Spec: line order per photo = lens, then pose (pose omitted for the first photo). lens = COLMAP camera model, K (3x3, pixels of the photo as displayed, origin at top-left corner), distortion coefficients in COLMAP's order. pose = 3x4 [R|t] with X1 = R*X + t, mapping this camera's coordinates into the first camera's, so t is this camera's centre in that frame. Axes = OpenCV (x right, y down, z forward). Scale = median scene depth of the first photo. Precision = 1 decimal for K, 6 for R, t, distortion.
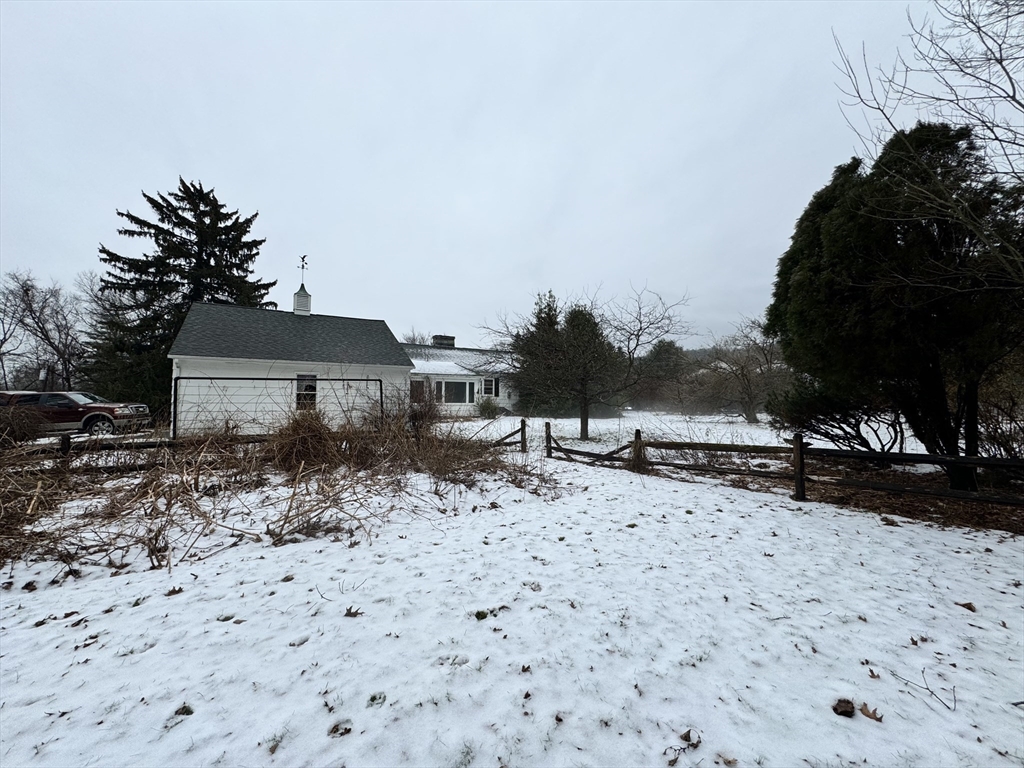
lens RADIAL K [[405.7, 0, 510.8], [0, 405.7, 378.6], [0, 0, 1]] dist [0.000433, -0.000223]
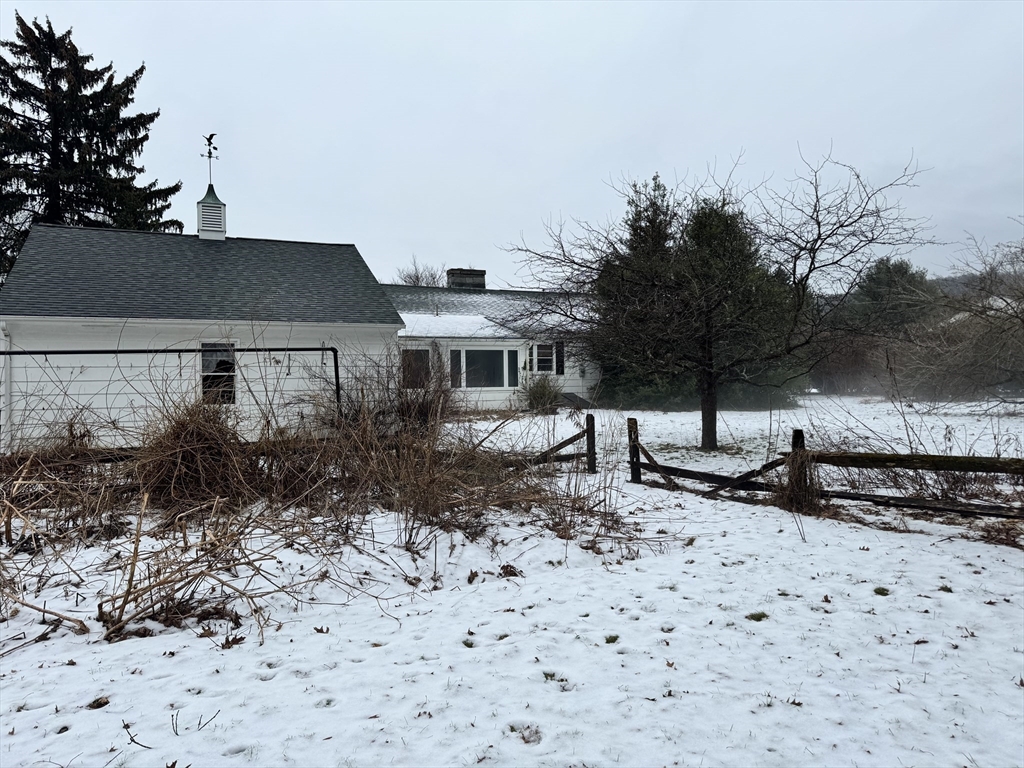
lens RADIAL K [[714.8, 0, 517.7], [0, 714.8, 386.7], [0, 0, 1]] dist [0.044672, -0.040801]
pose [[0.992936, -0.019566, -0.117023, 0.057005], [0.026543, 0.997943, 0.058360, 0.005389], [0.115640, -0.061053, 0.991413, 0.039503]]
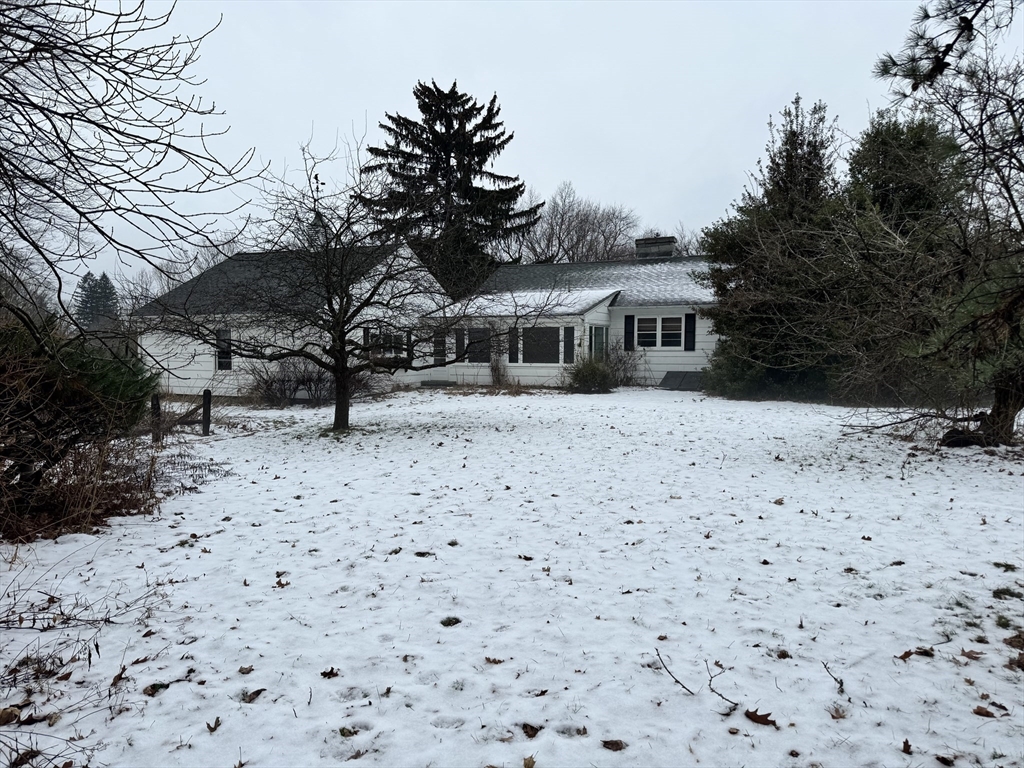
lens RADIAL K [[714.8, 0, 517.4], [0, 714.8, 381.9], [0, 0, 1]] dist [0.044672, -0.040801]
pose [[0.579723, 0.032346, -0.814171, 1.528807], [0.048127, 0.996108, 0.073842, 0.019887], [0.813391, -0.081991, 0.575910, 0.859111]]
